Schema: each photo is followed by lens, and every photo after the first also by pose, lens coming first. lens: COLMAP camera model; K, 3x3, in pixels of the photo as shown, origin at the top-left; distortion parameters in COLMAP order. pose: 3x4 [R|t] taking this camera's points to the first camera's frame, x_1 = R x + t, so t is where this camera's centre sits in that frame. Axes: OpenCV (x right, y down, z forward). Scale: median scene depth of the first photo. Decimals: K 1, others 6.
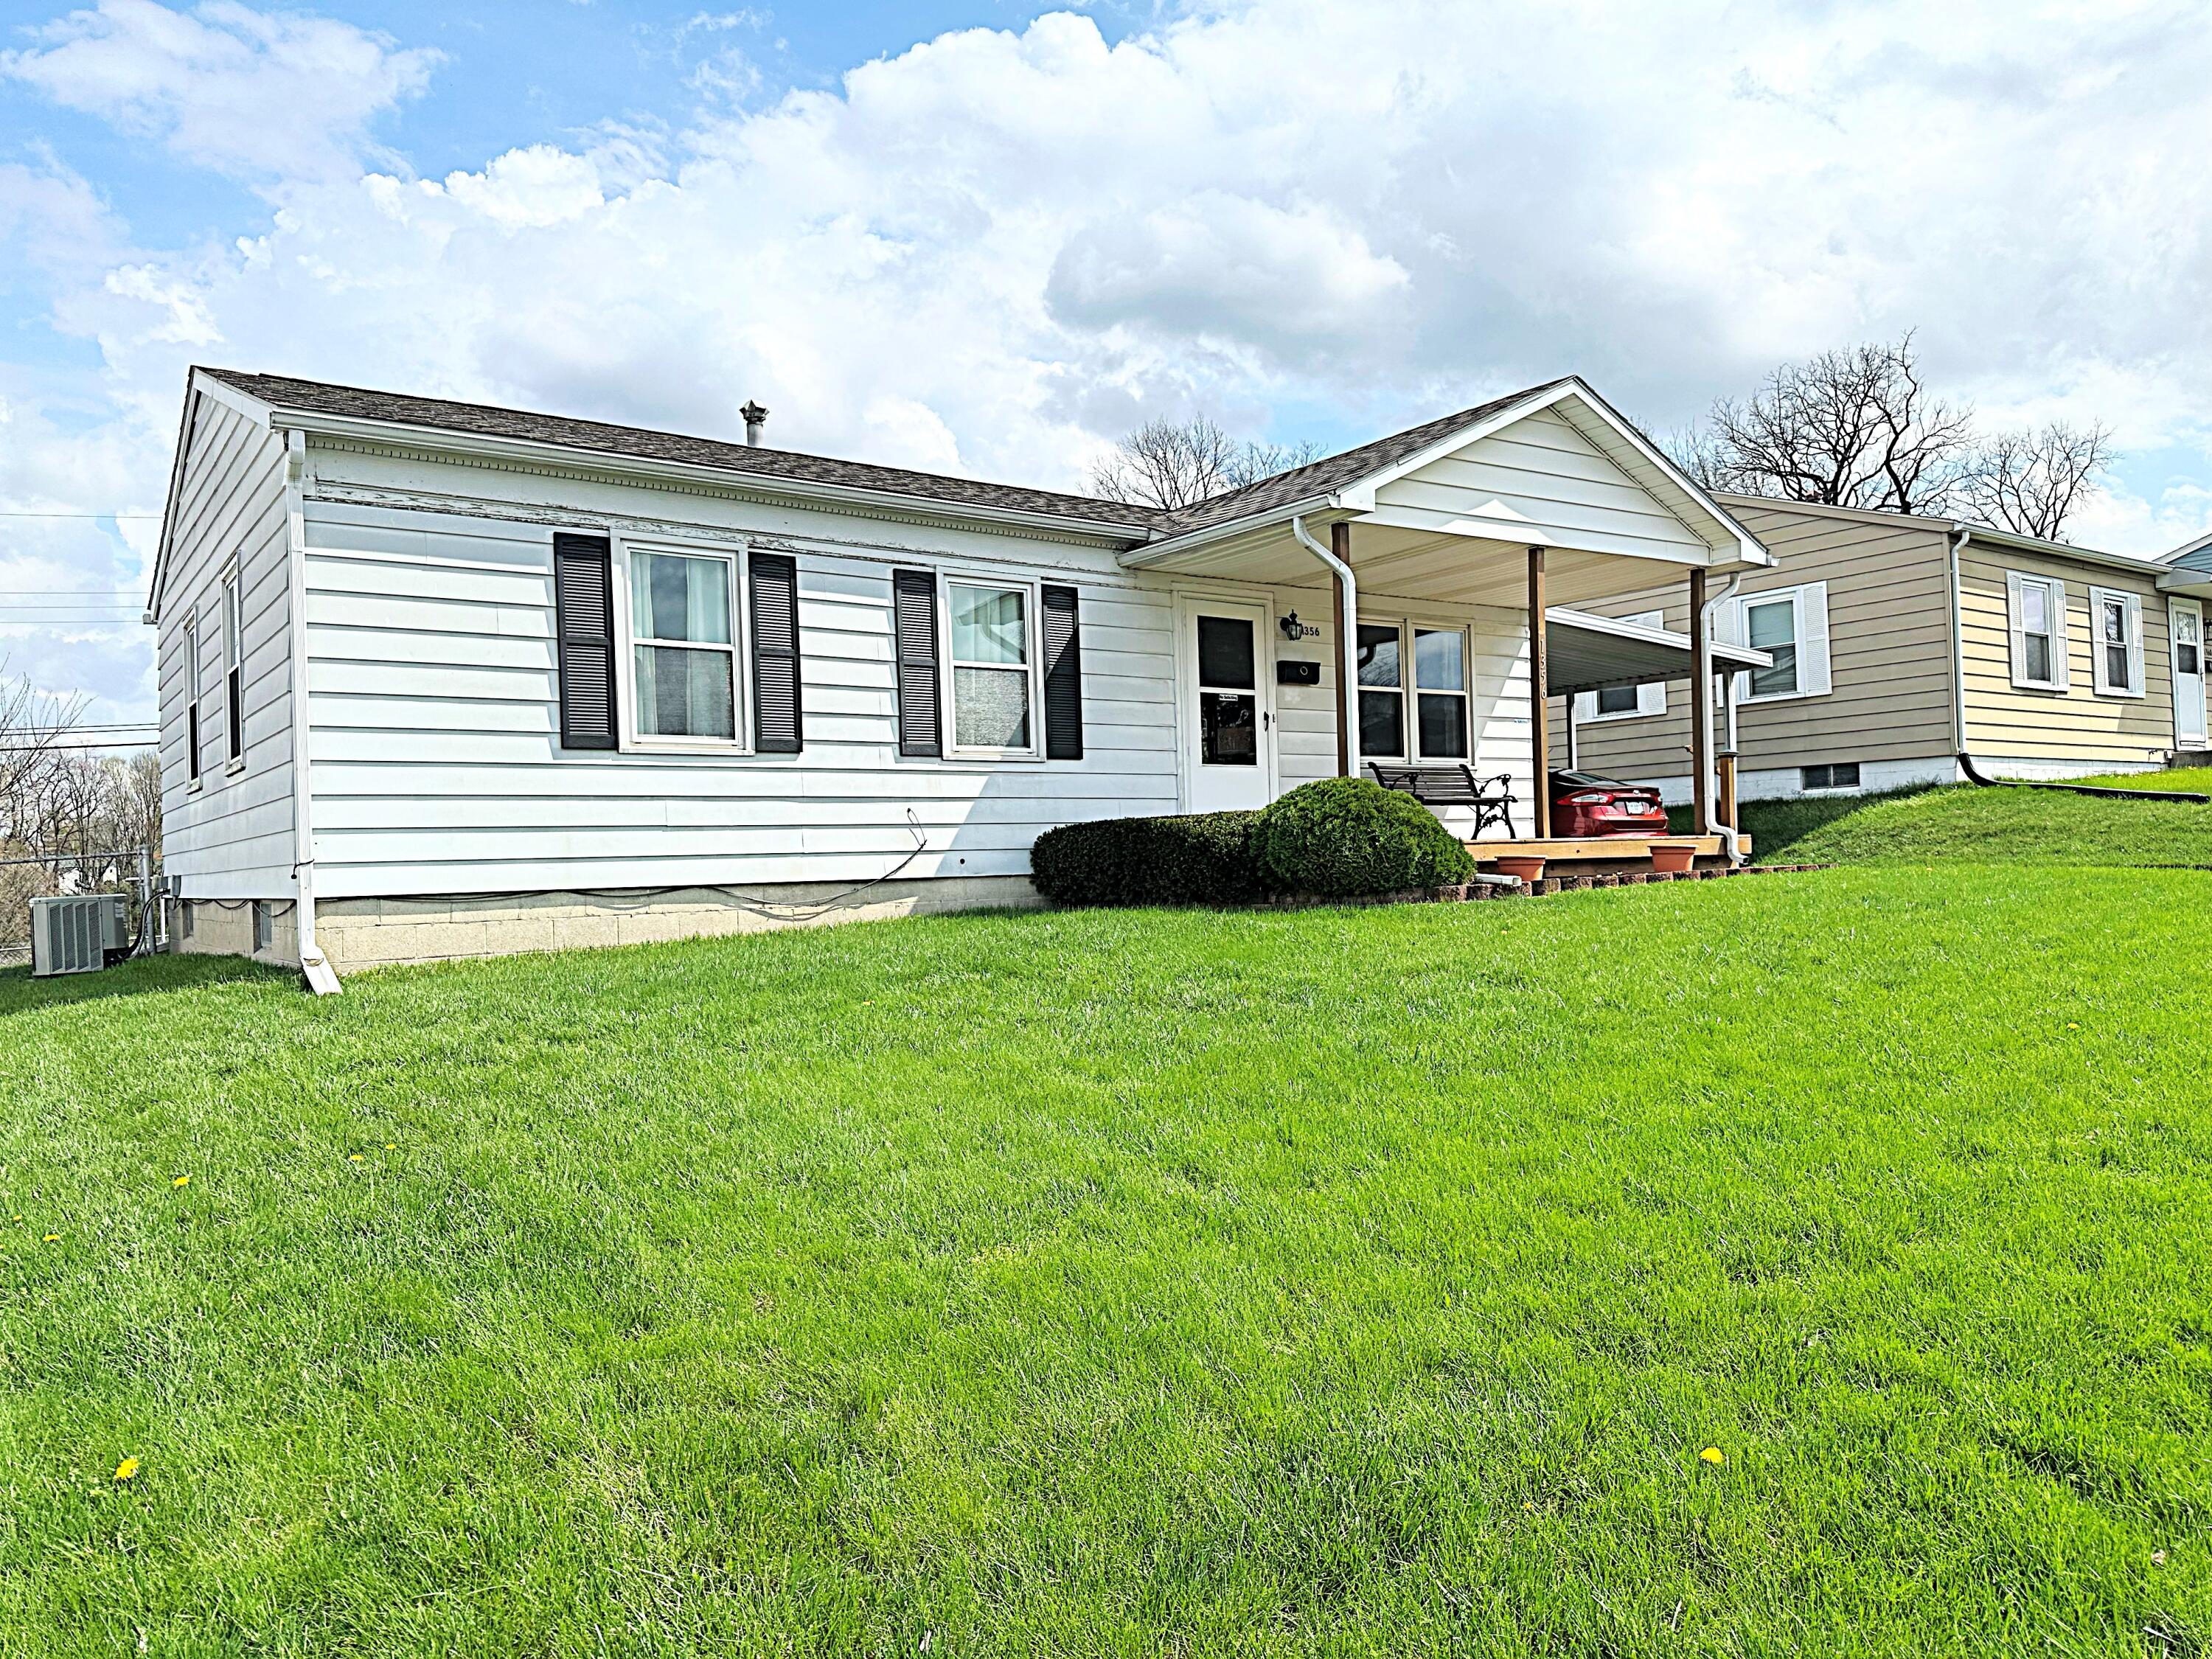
lens RADIAL K [[1514.0, 0, 1108.1], [0, 1514.0, 940.7], [0, 0, 1]] dist [0.014155, -0.002441]
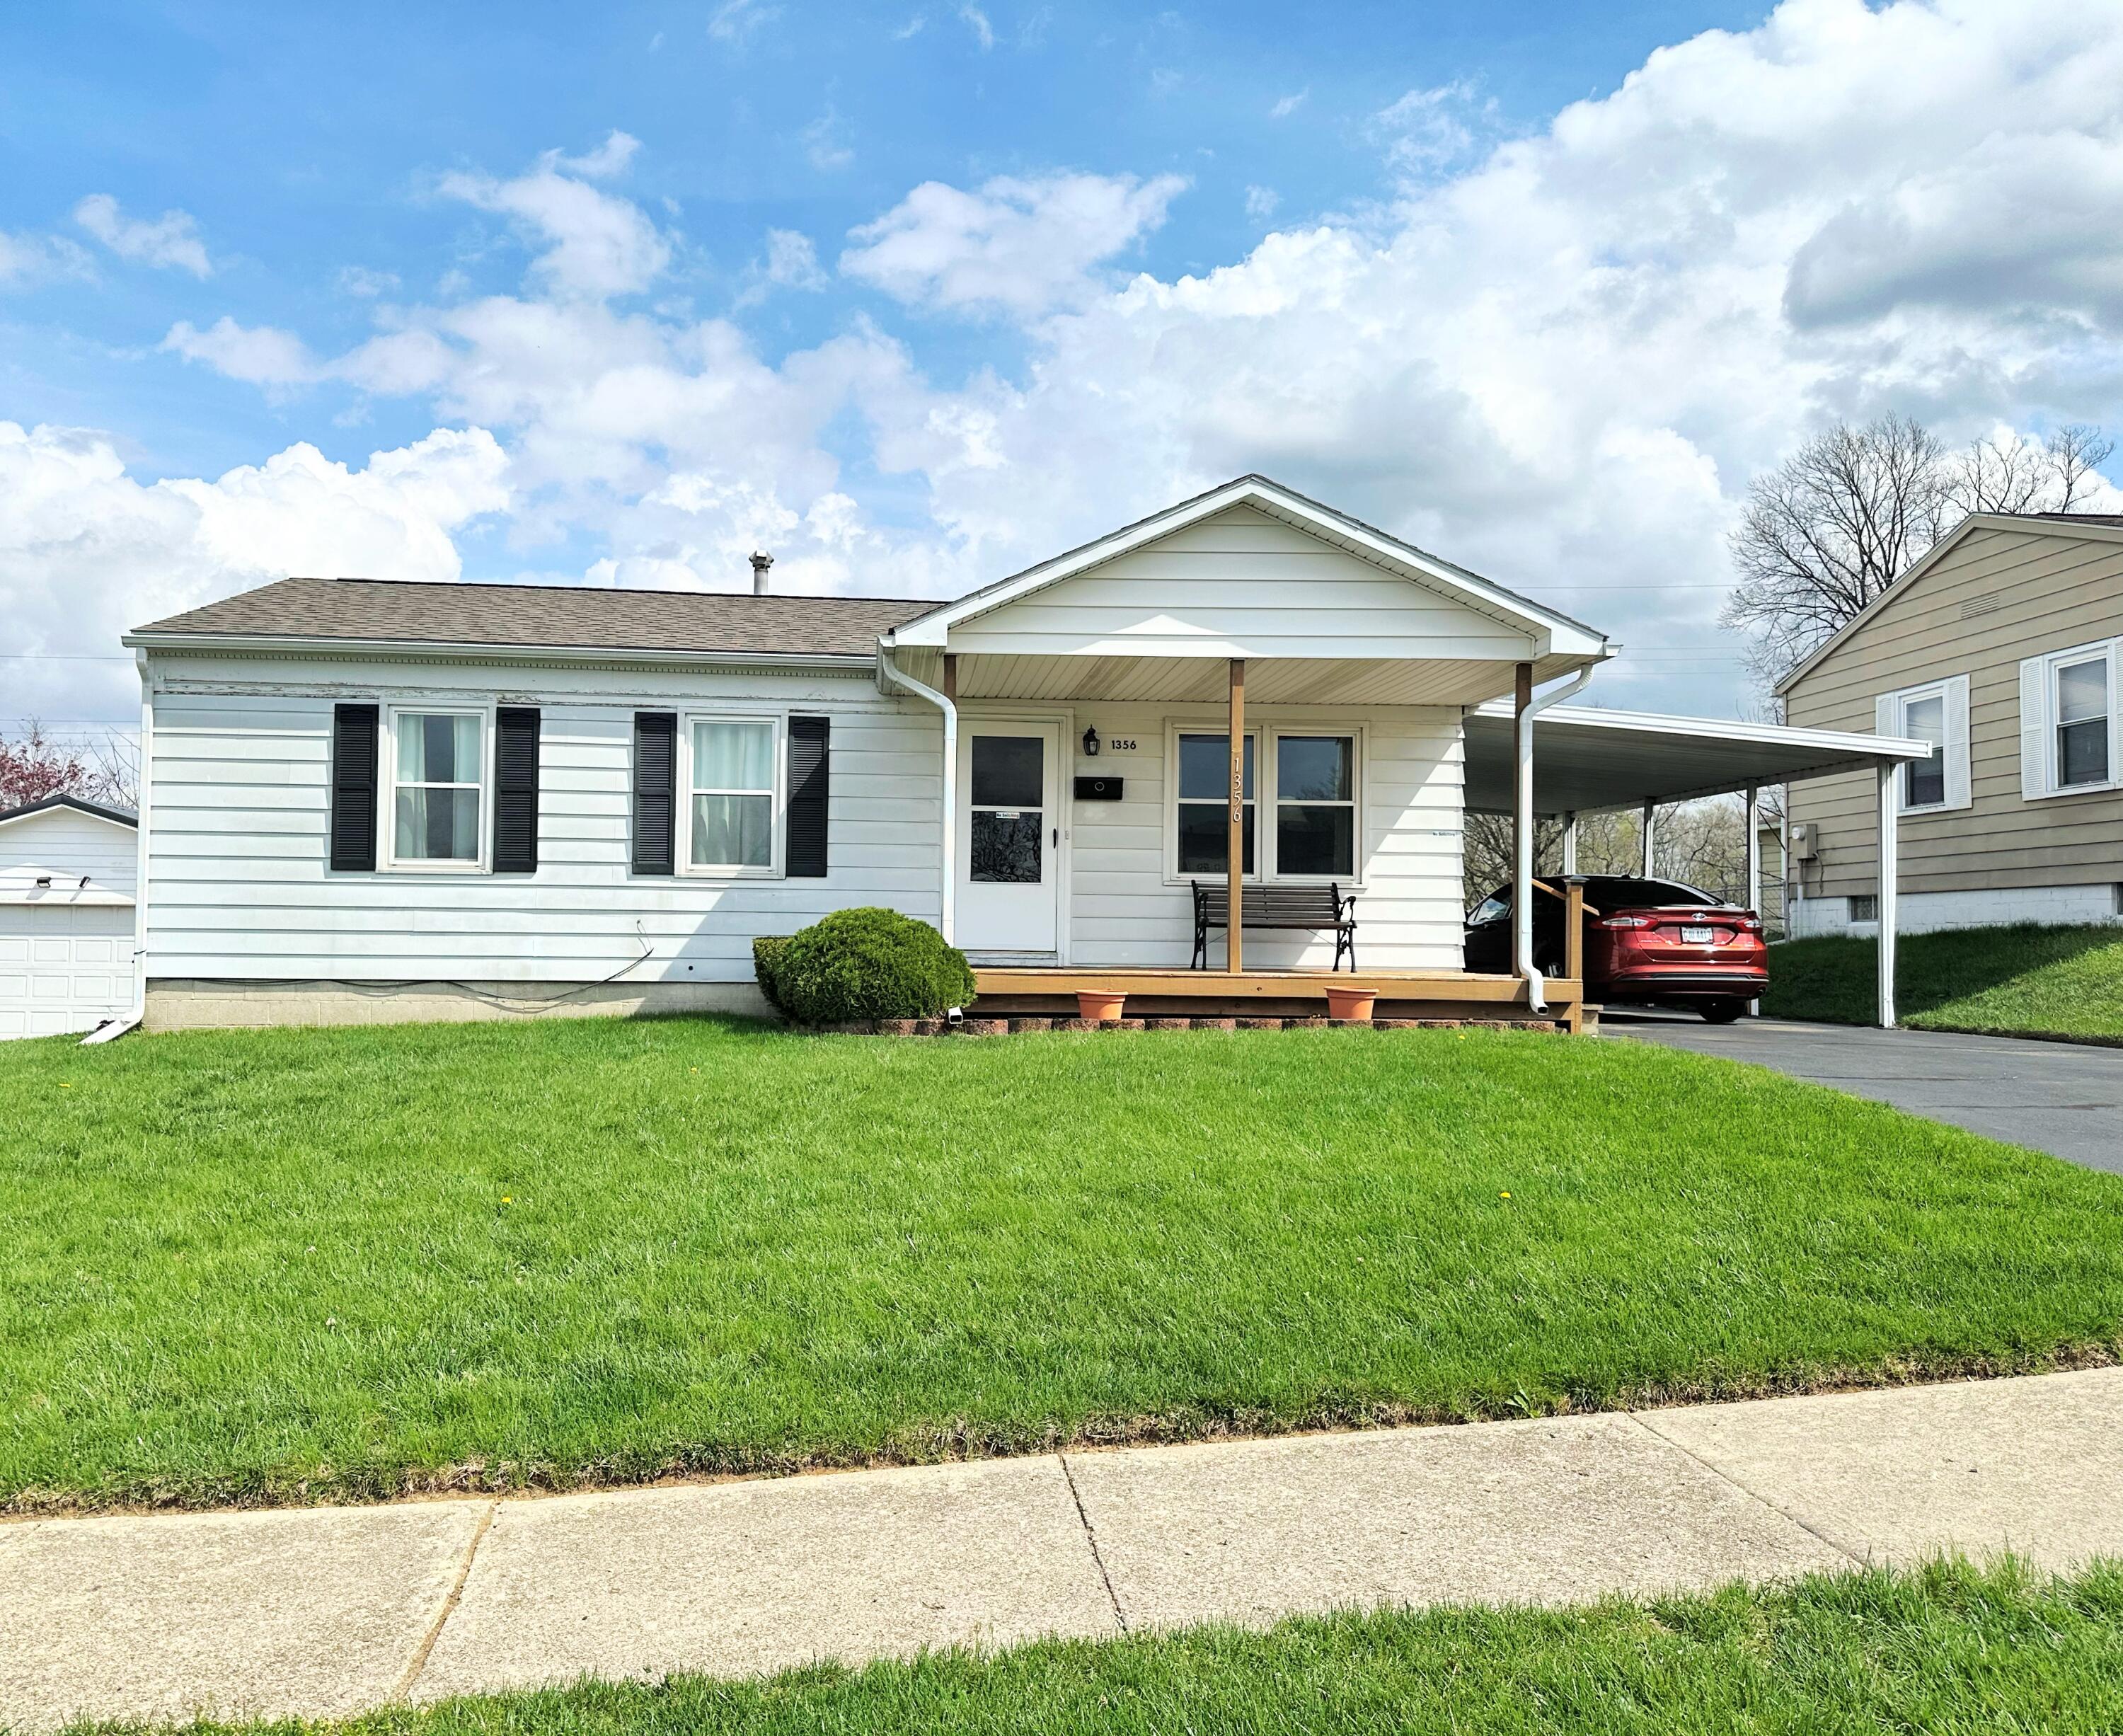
lens RADIAL K [[1614.1, 0, 1061.5], [0, 1614.1, 868.0], [0, 0, 1]] dist [0.004935, 0.001956]
pose [[0.858430, 0.019121, -0.512574, 0.704372], [-0.063890, 0.995509, -0.069863, -0.057551], [0.508936, 0.092721, 0.855796, 0.116741]]
